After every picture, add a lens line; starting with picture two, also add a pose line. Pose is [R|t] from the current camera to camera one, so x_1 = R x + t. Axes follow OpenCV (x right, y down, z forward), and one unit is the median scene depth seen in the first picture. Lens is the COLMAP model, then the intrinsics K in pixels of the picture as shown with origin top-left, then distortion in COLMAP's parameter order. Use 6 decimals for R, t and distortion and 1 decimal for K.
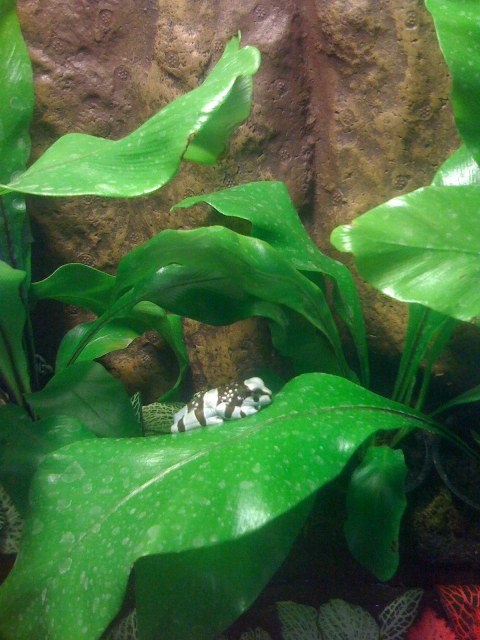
lens RADIAL K [[597.6, 0, 261.8], [0, 597.6, 320.2], [0, 0, 1]] dist [0.121740, -0.337442]
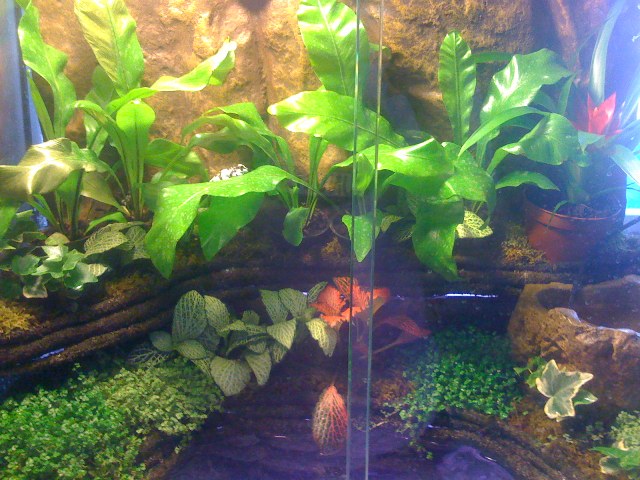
lens RADIAL K [[597.6, 0, 320.0], [0, 597.6, 240.0], [0, 0, 1]] dist [0.121740, -0.337442]
pose [[0.994981, -0.052959, 0.084906, 0.072837], [0.065014, 0.987121, -0.146171, 0.663515], [-0.076071, 0.150958, 0.985609, -1.229168]]
